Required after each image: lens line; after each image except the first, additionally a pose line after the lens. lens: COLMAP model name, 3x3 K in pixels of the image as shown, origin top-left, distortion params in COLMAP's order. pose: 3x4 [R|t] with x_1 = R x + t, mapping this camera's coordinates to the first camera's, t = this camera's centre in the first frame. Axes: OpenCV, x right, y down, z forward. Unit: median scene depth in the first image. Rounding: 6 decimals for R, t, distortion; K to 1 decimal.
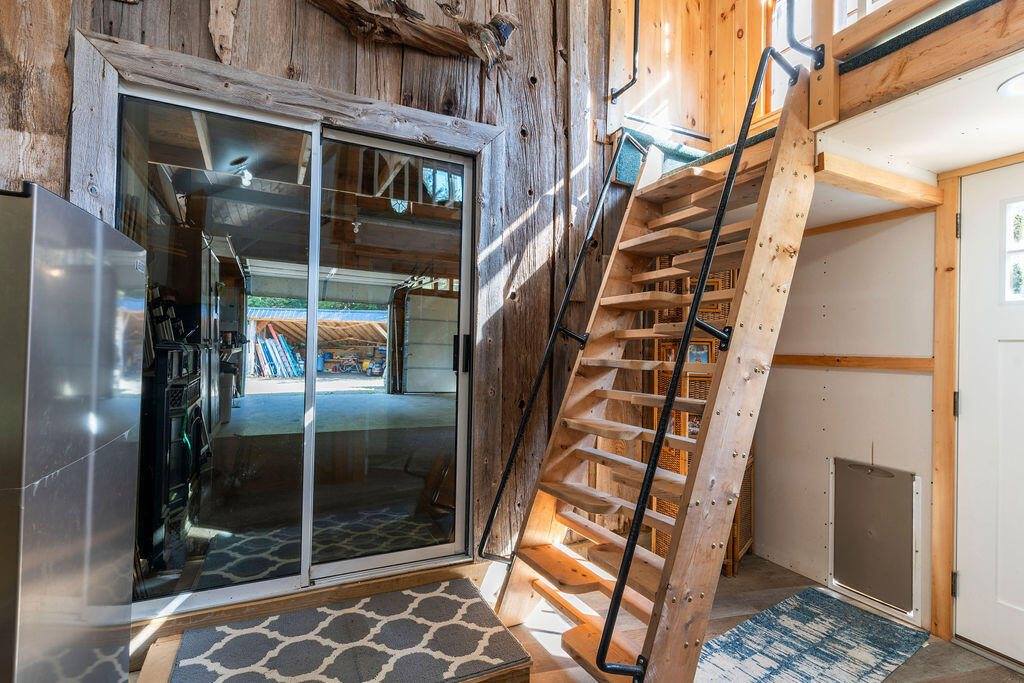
lens RADIAL K [[481.7, 0, 510.7], [0, 481.7, 344.6], [0, 0, 1]] dist [-0.000893, 0.000862]
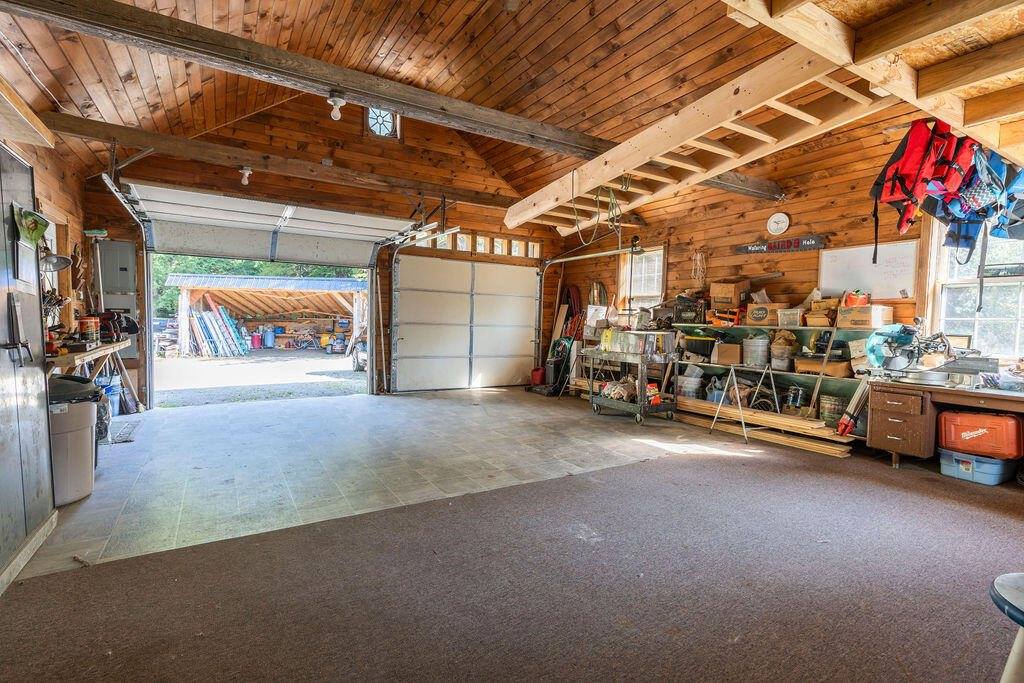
lens RADIAL K [[481.7, 0, 511.0], [0, 481.7, 341.0], [0, 0, 1]] dist [-0.000893, 0.000862]
pose [[0.996223, -0.009313, 0.086326, -0.105244], [0.004303, 0.998305, 0.058041, -0.016545], [-0.086720, -0.057451, 0.994575, 0.267872]]
